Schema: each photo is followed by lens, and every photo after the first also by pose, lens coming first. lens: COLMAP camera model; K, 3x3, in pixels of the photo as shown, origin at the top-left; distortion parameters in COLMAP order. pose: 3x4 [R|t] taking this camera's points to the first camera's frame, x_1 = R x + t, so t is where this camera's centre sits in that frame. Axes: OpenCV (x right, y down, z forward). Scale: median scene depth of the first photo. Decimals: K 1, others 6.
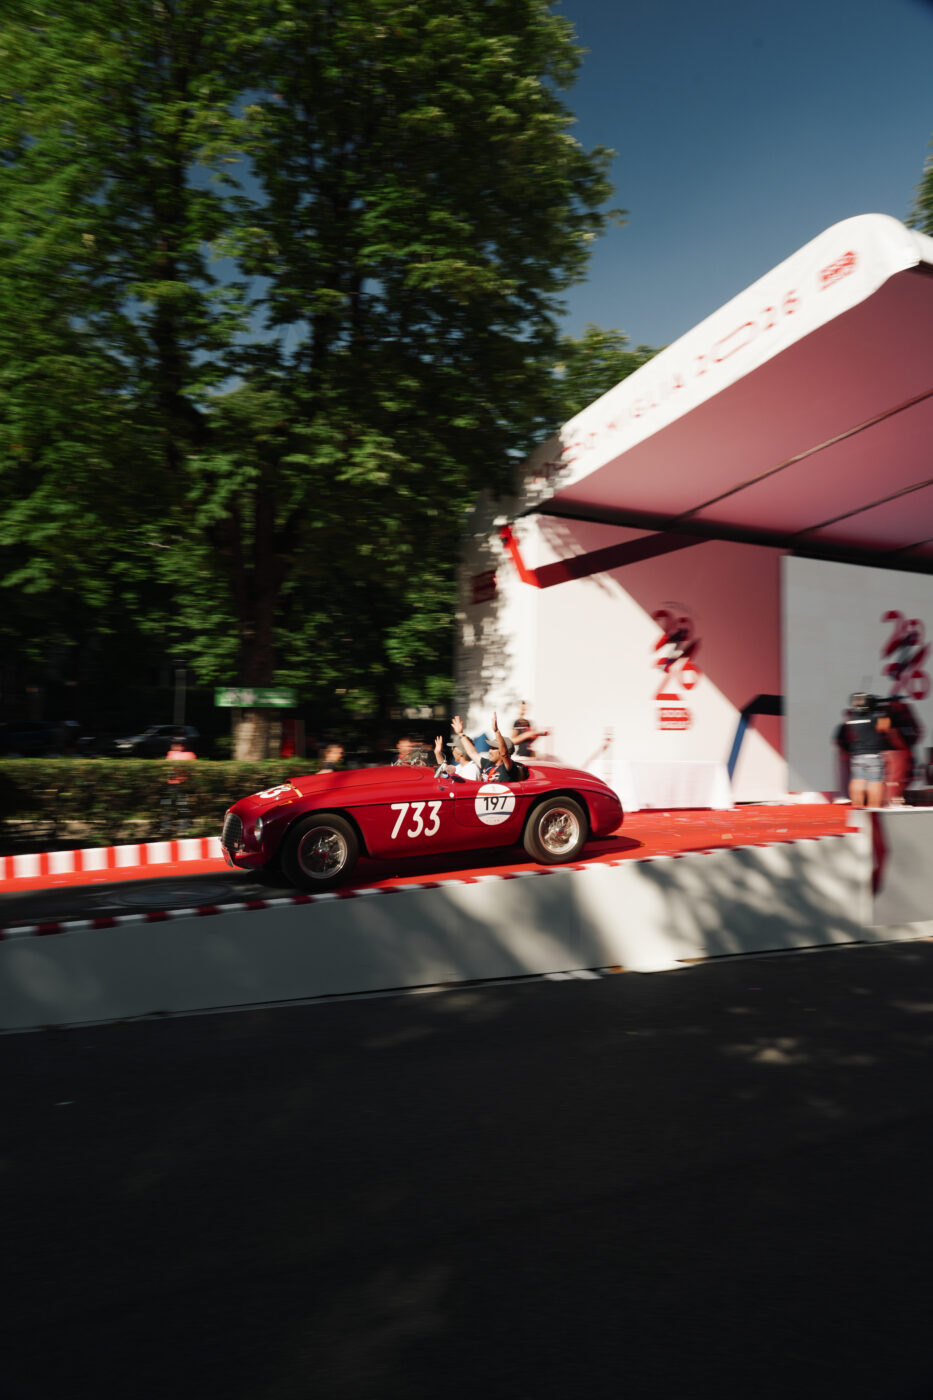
lens RADIAL K [[959.0, 0, 465.6], [0, 959.0, 693.6], [0, 0, 1]] dist [-0.024338, 0.011305]
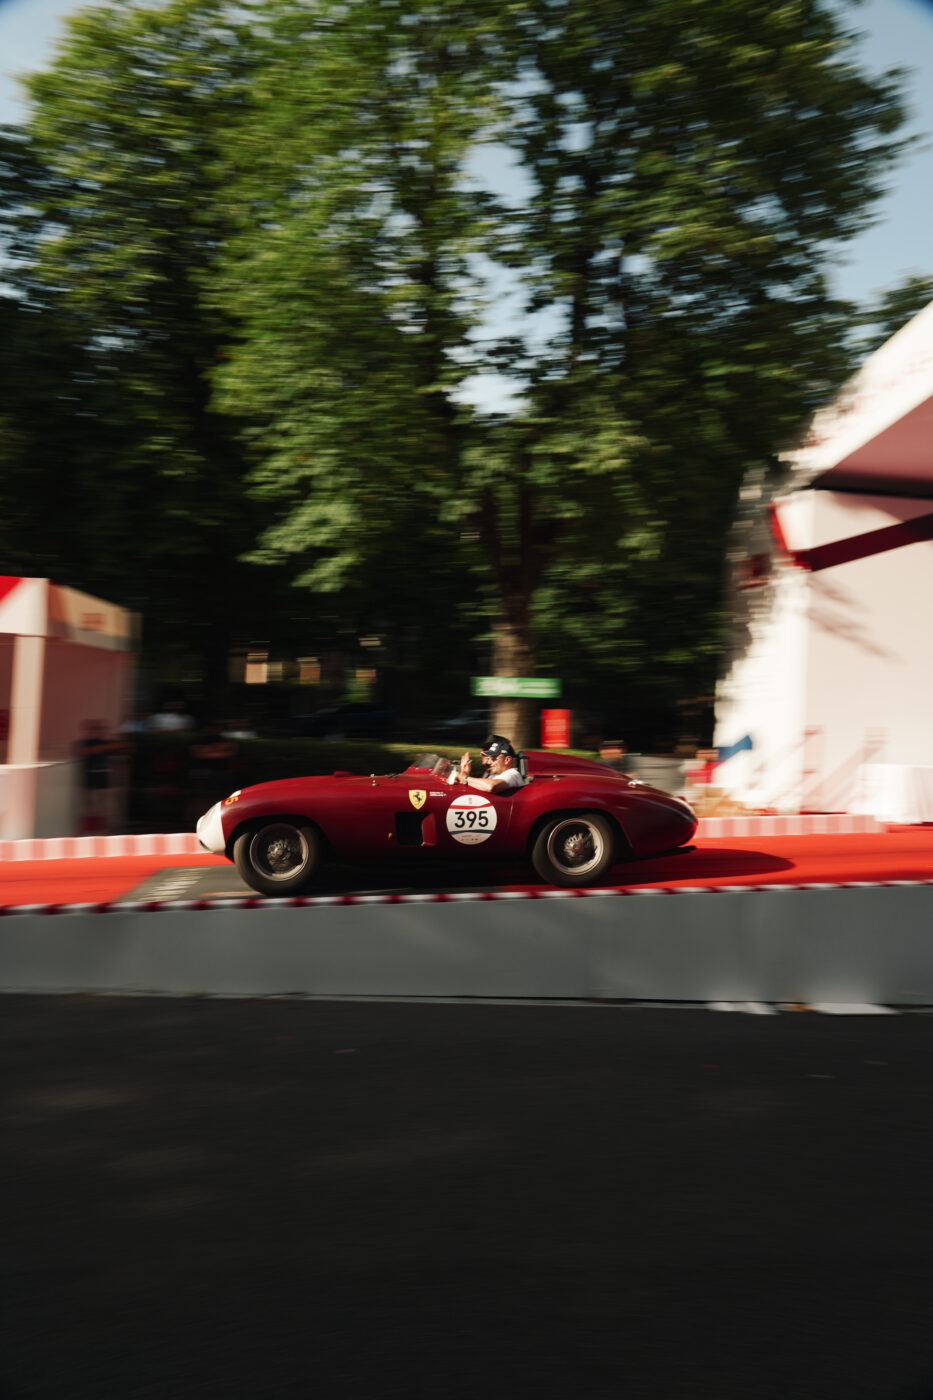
lens RADIAL K [[959.0, 0, 466.0], [0, 959.0, 695.0], [0, 0, 1]] dist [-0.024338, 0.011305]
pose [[0.934948, 0.016424, -0.354403, 0.109520], [-0.011332, 0.999801, 0.016437, -0.006387], [0.354602, -0.011351, 0.934948, 0.043696]]
